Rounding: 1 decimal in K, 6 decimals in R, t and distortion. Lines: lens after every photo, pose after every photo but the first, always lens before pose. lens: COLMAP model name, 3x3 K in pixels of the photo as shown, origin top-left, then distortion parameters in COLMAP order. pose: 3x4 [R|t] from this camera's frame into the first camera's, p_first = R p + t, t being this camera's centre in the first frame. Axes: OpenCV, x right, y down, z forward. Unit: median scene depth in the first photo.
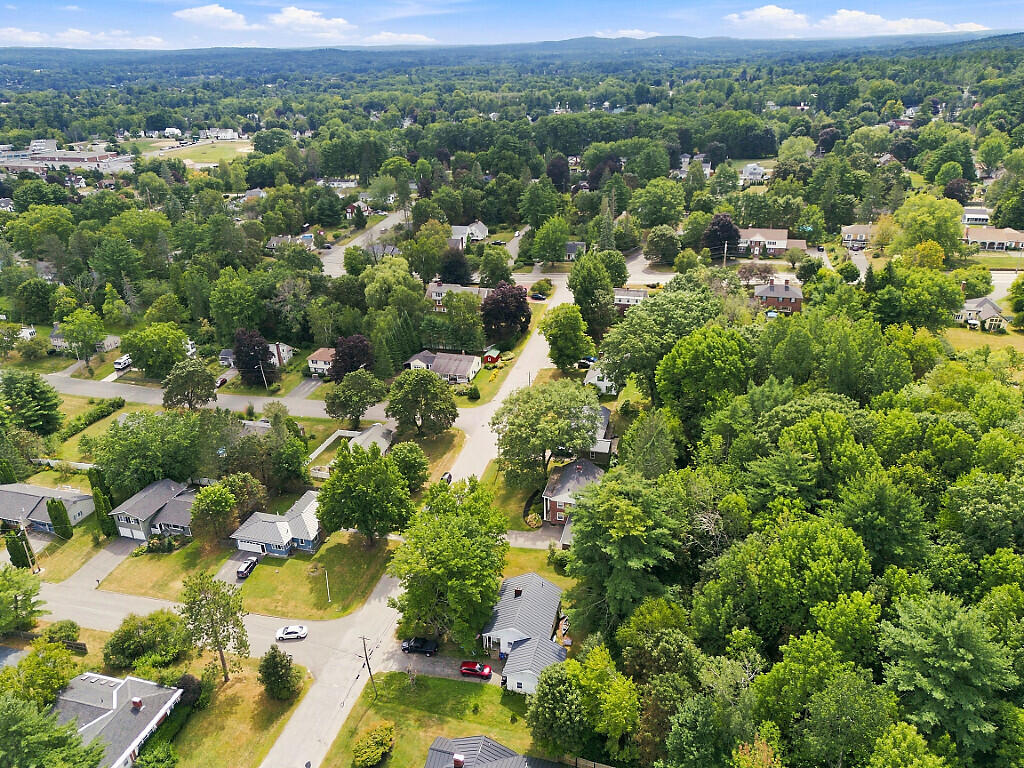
lens RADIAL K [[716.2, 0, 512.0], [0, 716.2, 384.0], [0, 0, 1]] dist [0.052714, -0.044781]
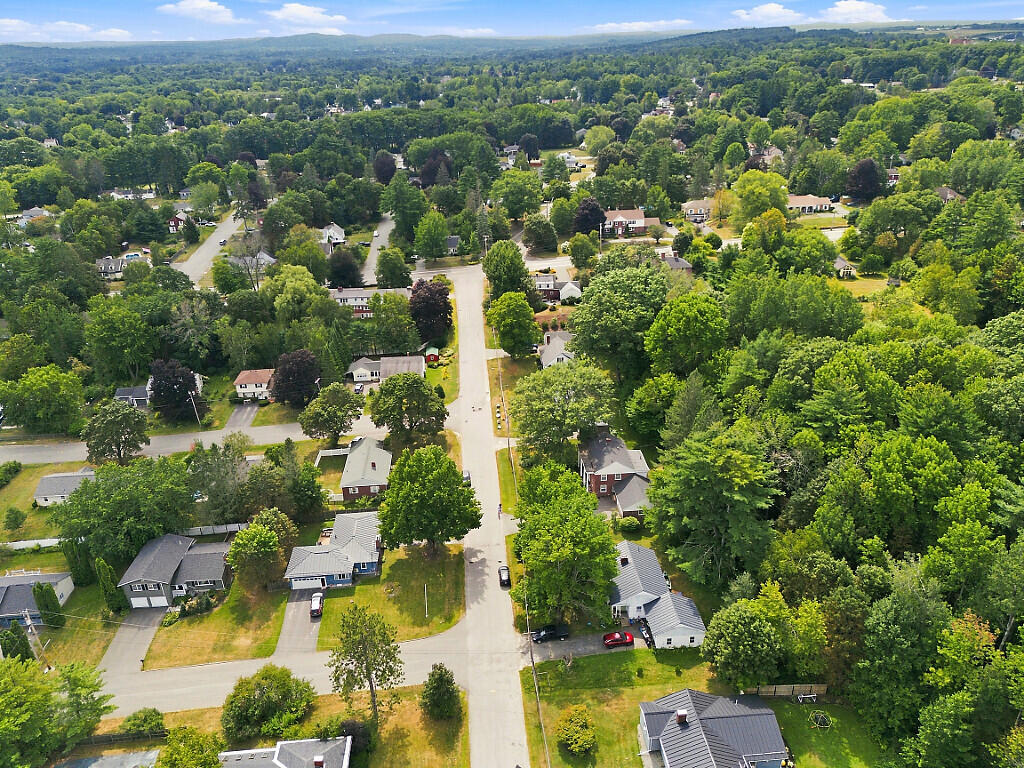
lens RADIAL K [[716.2, 0, 512.0], [0, 716.2, 384.0], [0, 0, 1]] dist [0.052714, -0.044781]
pose [[0.942595, -0.144331, 0.301137, -0.232171], [0.143515, 0.989333, 0.024957, -0.007775], [-0.301527, 0.019693, 0.953254, 0.025656]]
